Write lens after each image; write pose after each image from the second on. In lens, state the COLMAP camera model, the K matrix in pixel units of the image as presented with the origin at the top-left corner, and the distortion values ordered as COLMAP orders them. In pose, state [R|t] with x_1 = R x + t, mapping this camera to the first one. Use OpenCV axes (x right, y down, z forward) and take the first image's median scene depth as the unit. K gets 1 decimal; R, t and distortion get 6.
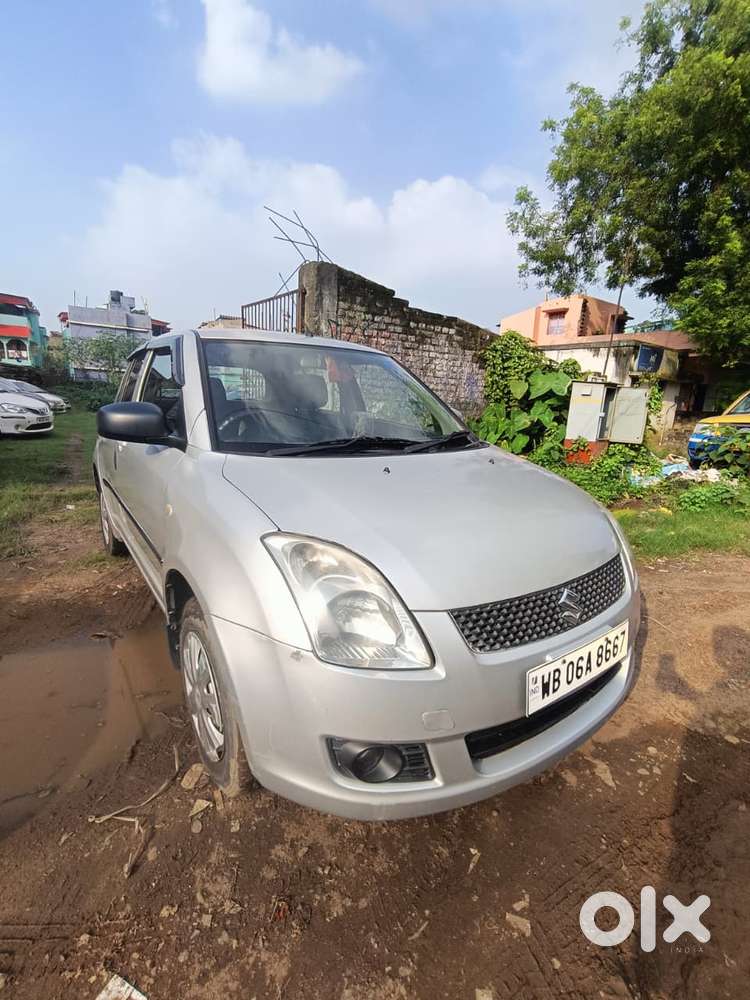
lens RADIAL K [[458.7, 0, 379.2], [0, 458.7, 500.7], [0, 0, 1]] dist [0.002053, 0.000239]
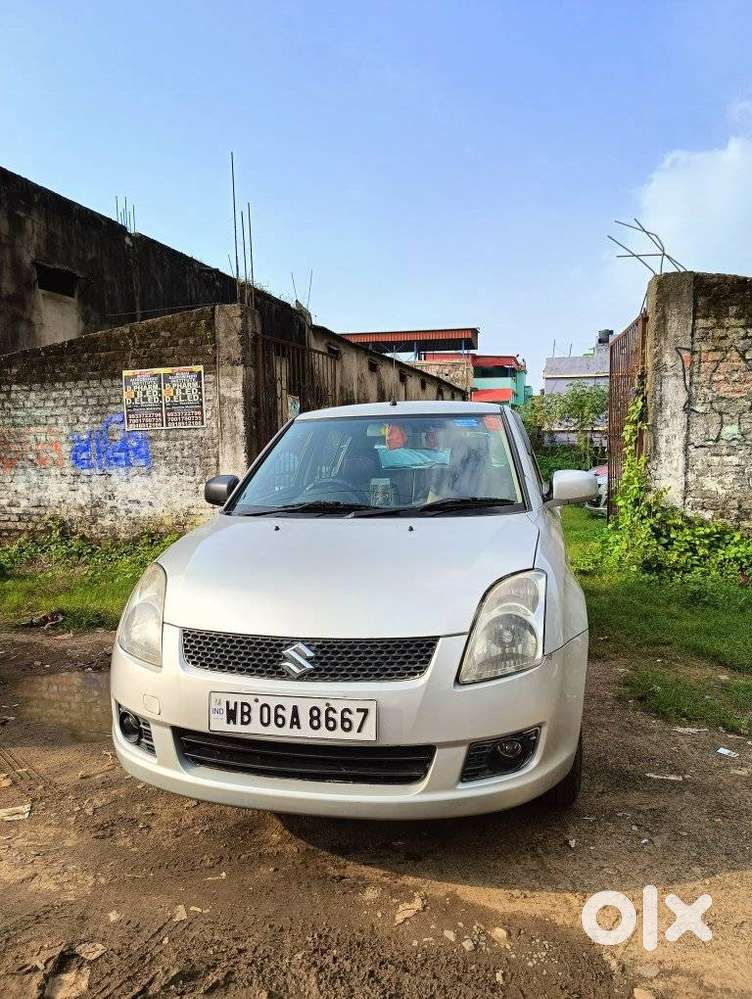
lens RADIAL K [[681.1, 0, 381.7], [0, 681.1, 501.9], [0, 0, 1]] dist [0.036293, -0.041660]
pose [[0.668304, 0.002901, -0.743883, 0.367465], [-0.120991, 0.987101, -0.104848, 0.003251], [0.733983, 0.160074, 0.660034, 0.012240]]
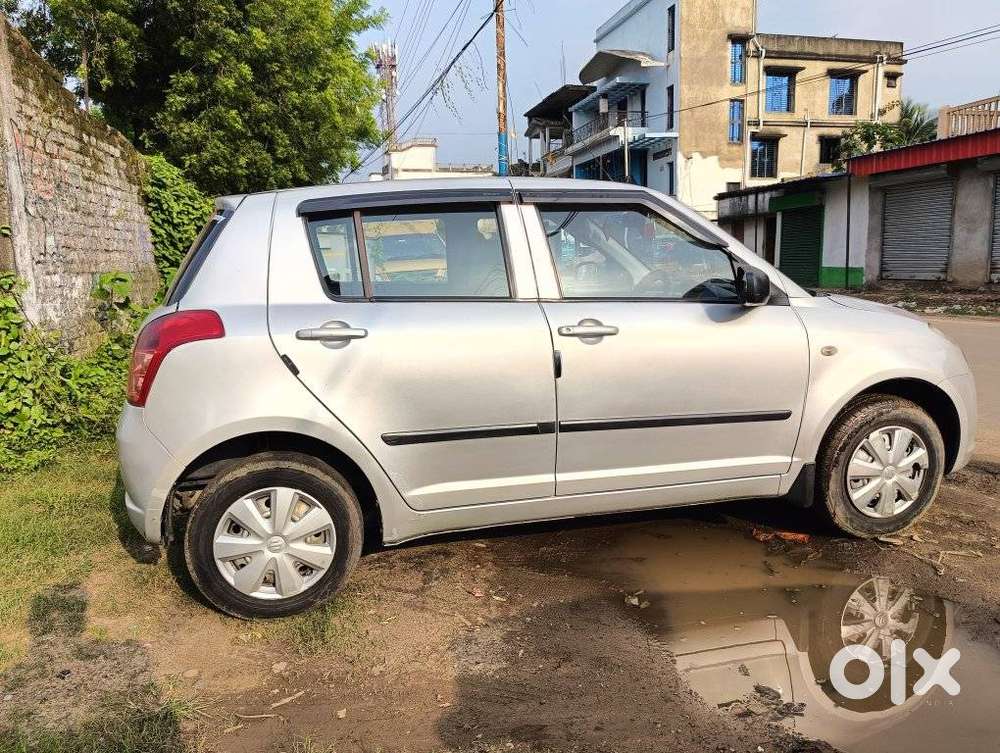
lens RADIAL K [[704.1, 0, 506.3], [0, 704.1, 374.4], [0, 0, 1]] dist [0.043444, -0.057023]
pose [[0.384200, -0.204066, 0.900415, -0.637649], [0.246759, 0.962485, 0.112843, -0.087216], [-0.889663, 0.178831, 0.420141, 0.261672]]
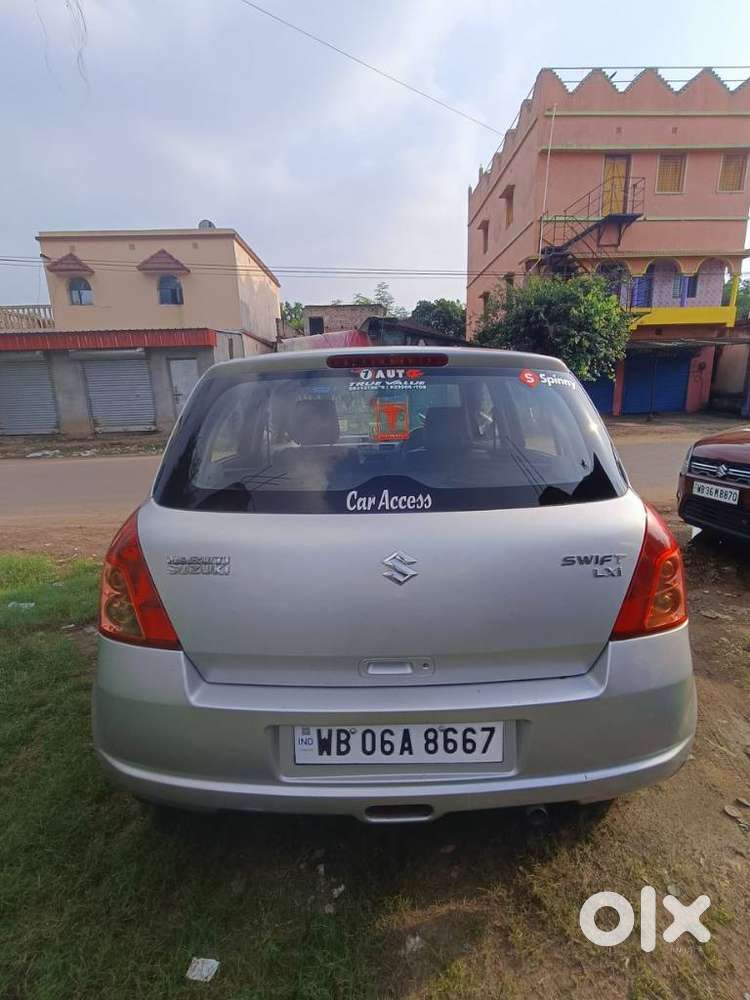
lens RADIAL K [[459.1, 0, 373.1], [0, 459.1, 505.8], [0, 0, 1]] dist [-0.000156, -0.000110]
pose [[-0.813749, -0.158027, 0.559321, -0.358389], [0.118113, 0.897286, 0.425355, -0.223535], [-0.569089, 0.412195, -0.711500, 0.811707]]
